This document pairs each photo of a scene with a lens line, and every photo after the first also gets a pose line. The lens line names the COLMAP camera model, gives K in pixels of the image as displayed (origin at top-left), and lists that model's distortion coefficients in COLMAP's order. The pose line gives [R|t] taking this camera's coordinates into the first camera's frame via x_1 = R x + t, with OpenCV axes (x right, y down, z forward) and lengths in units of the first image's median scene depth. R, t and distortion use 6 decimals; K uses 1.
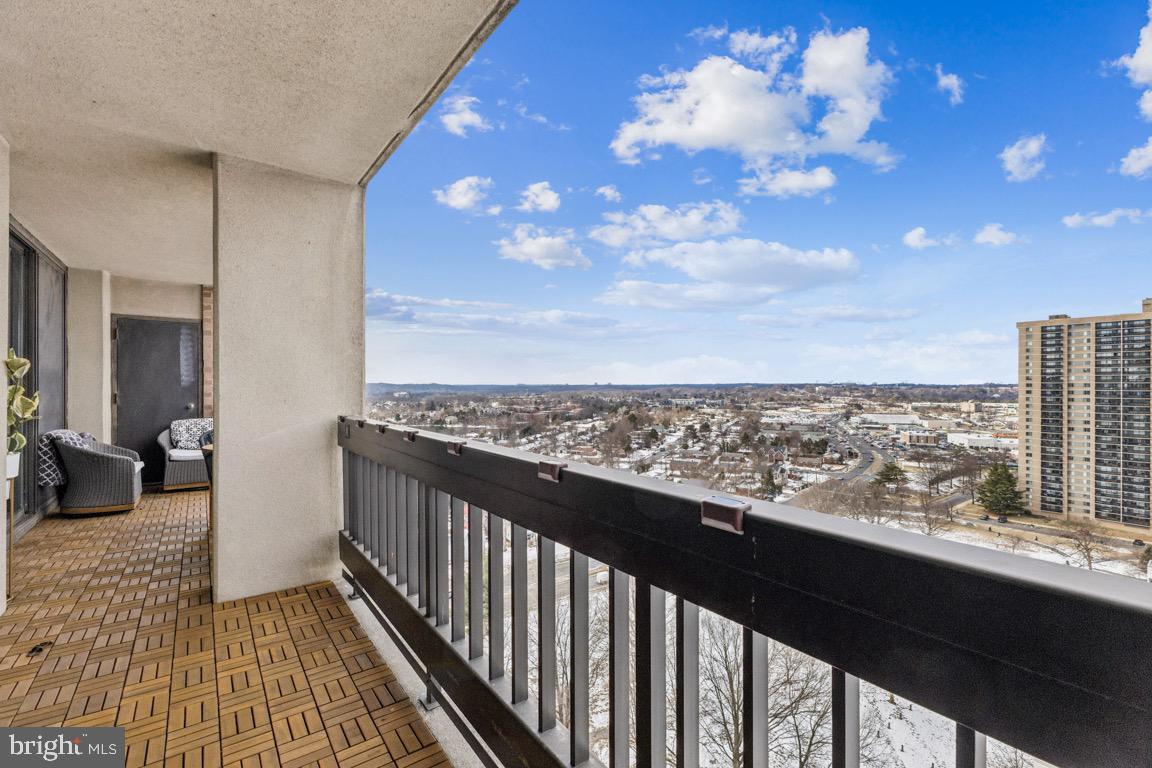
lens RADIAL K [[500.0, 0, 575.1], [0, 500.0, 387.4], [0, 0, 1]] dist [0.004322, -0.000570]
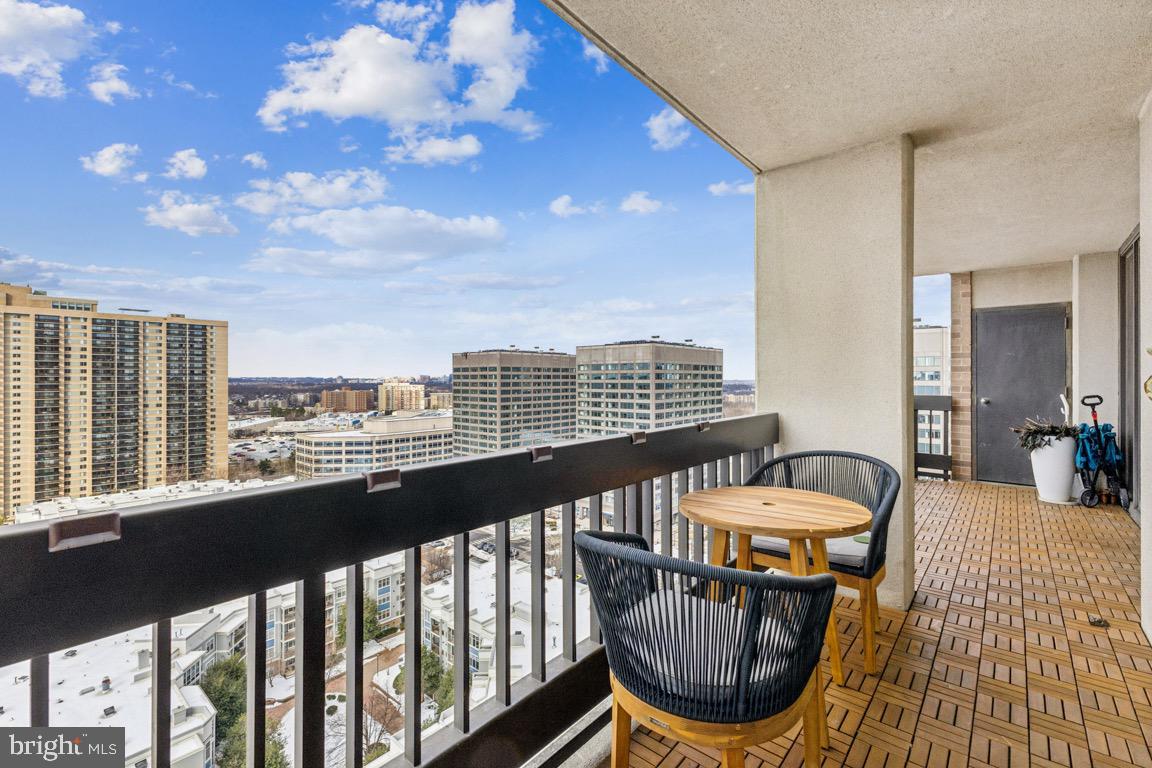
lens RADIAL K [[500.0, 0, 576.1], [0, 500.0, 382.3], [0, 0, 1]] dist [0.004322, -0.000570]
pose [[0.999987, 0.001912, -0.004799, 0.715322], [-0.001956, 0.999956, -0.009156, 0.064337], [0.004781, 0.009165, 0.999947, 0.002560]]
